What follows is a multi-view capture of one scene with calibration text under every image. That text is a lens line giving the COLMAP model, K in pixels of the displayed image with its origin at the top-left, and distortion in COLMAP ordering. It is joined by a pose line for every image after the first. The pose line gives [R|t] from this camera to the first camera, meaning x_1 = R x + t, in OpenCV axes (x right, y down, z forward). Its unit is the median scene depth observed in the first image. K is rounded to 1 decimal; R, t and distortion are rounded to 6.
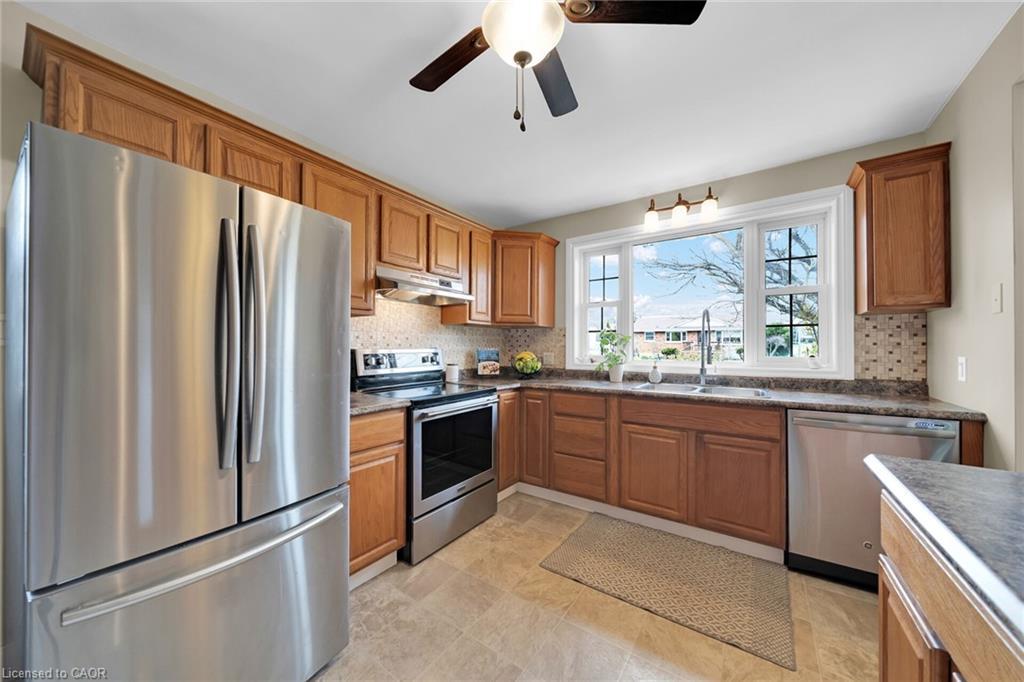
lens RADIAL K [[351.3, 0, 523.5], [0, 351.3, 343.5], [0, 0, 1]] dist [-0.002618, -0.000136]
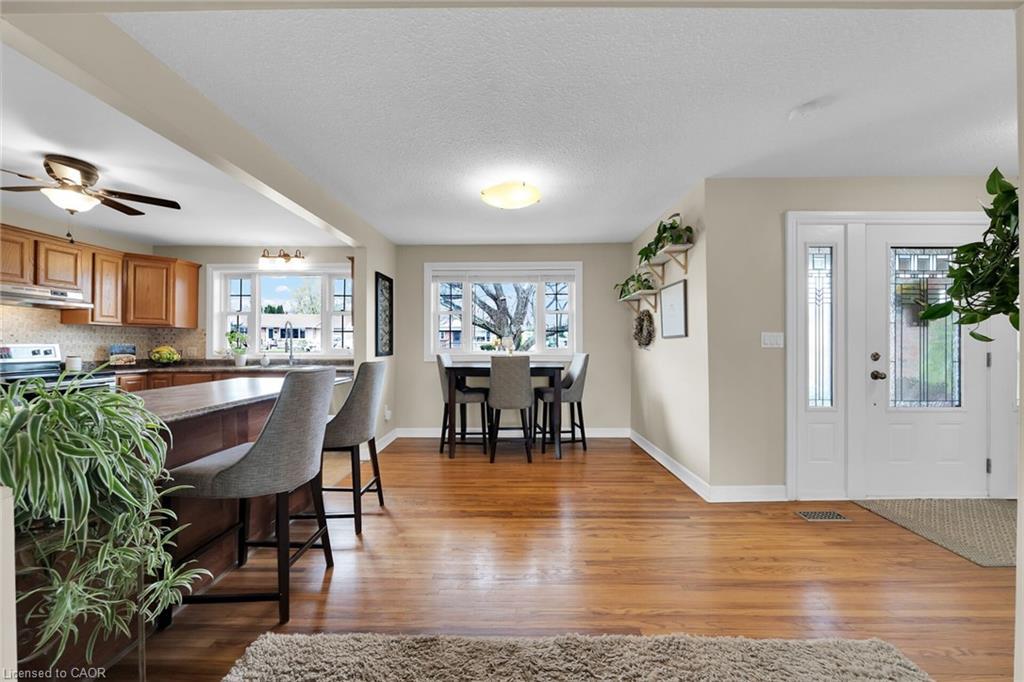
lens RADIAL K [[328.4, 0, 482.6], [0, 328.4, 341.4], [0, 0, 1]] dist [-0.001093, 0.000059]
pose [[0.835132, 0.005010, 0.550027, 0.418664], [-0.005932, 0.999982, -0.000101, -0.003253], [-0.550018, -0.003178, 0.835147, -0.871760]]
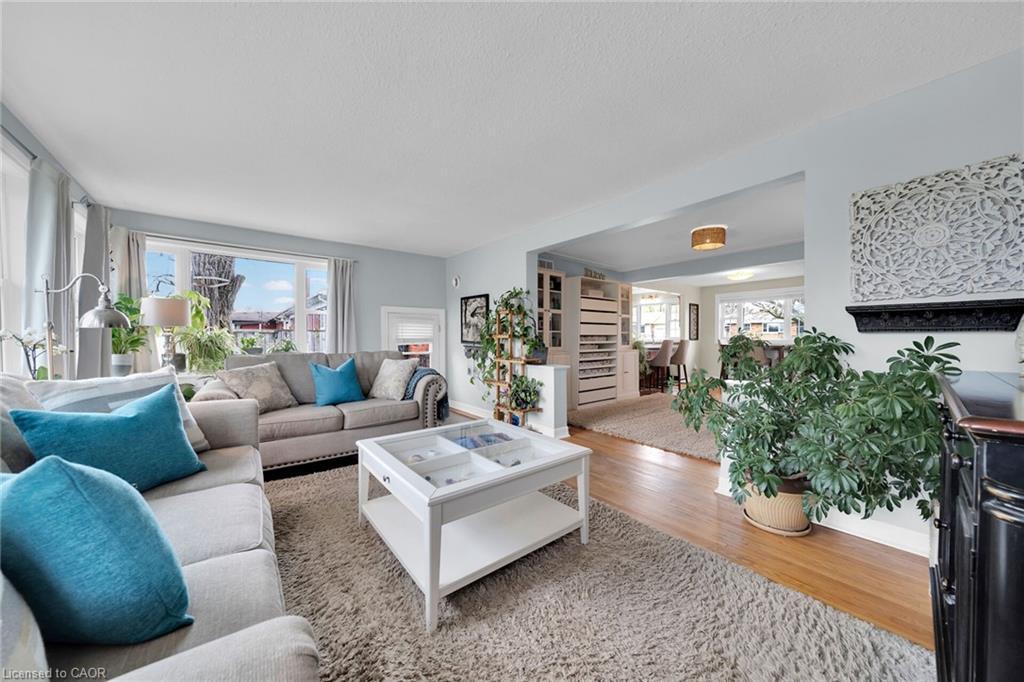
lens RADIAL K [[351.3, 0, 523.5], [0, 351.3, 343.5], [0, 0, 1]] dist [-0.002618, -0.000136]
pose [[0.973524, 0.004656, -0.228538, -0.017059], [0.000642, 0.999733, 0.023101, 0.019821], [0.228585, -0.022636, 0.973261, -3.311246]]
